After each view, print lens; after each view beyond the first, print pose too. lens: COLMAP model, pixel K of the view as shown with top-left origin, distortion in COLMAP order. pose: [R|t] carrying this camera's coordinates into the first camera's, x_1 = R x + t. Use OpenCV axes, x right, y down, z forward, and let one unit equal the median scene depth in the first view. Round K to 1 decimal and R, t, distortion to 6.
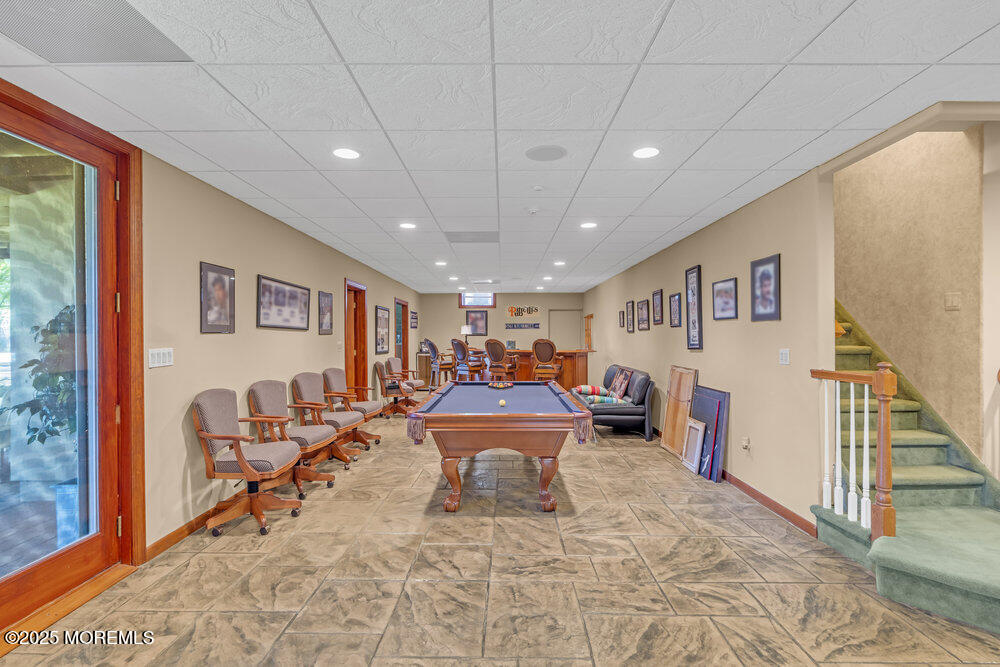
lens RADIAL K [[455.9, 0, 502.7], [0, 455.9, 336.5], [0, 0, 1]] dist [-0.014907, 0.002925]
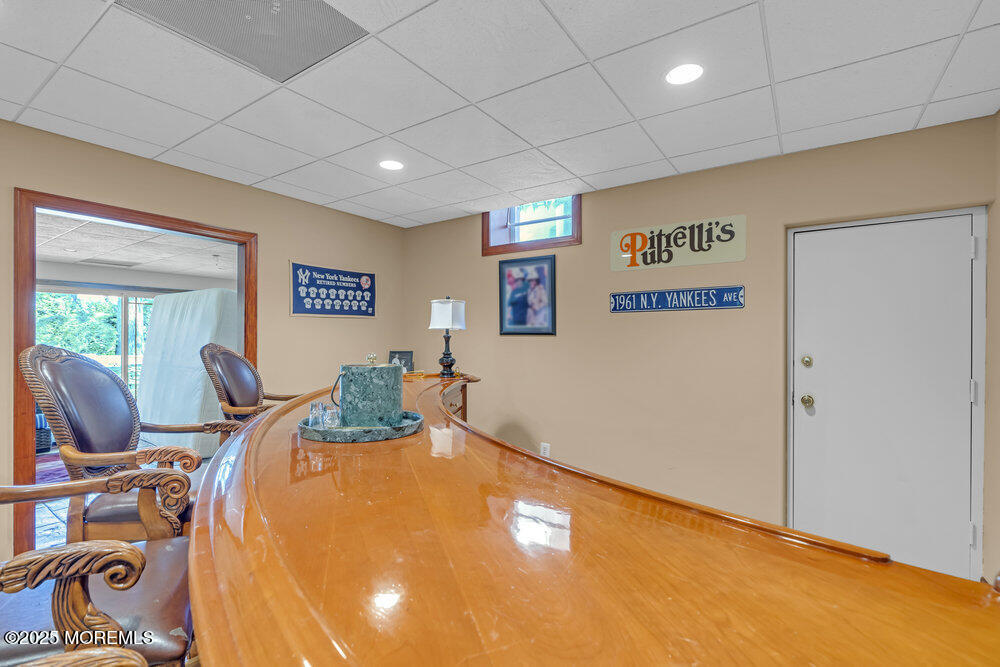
lens RADIAL K [[455.9, 0, 497.8], [0, 455.9, 330.8], [0, 0, 1]] dist [-0.014907, 0.002925]
pose [[0.822528, -0.001134, -0.568724, 0.156737], [0.006351, 0.999954, 0.007192, -0.009597], [0.568690, -0.009528, 0.822497, 1.011092]]
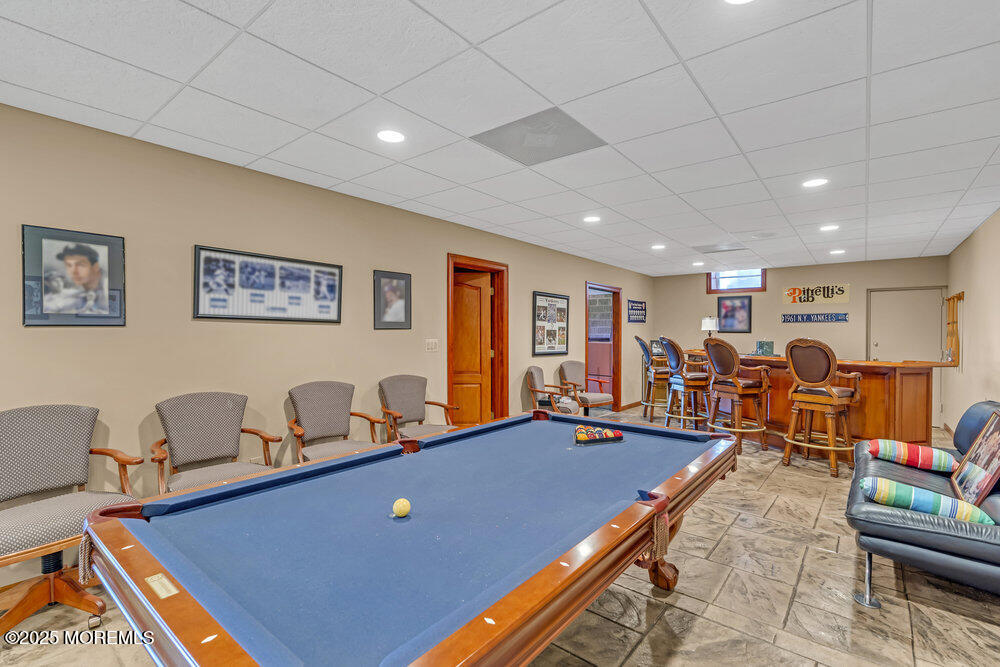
lens RADIAL K [[455.9, 0, 499.4], [0, 455.9, 338.5], [0, 0, 1]] dist [-0.014907, 0.002925]
pose [[0.782676, 0.013455, -0.622284, 0.131076], [-0.005922, 0.999882, 0.014171, -0.000662], [0.622401, -0.007406, 0.782663, 0.338052]]
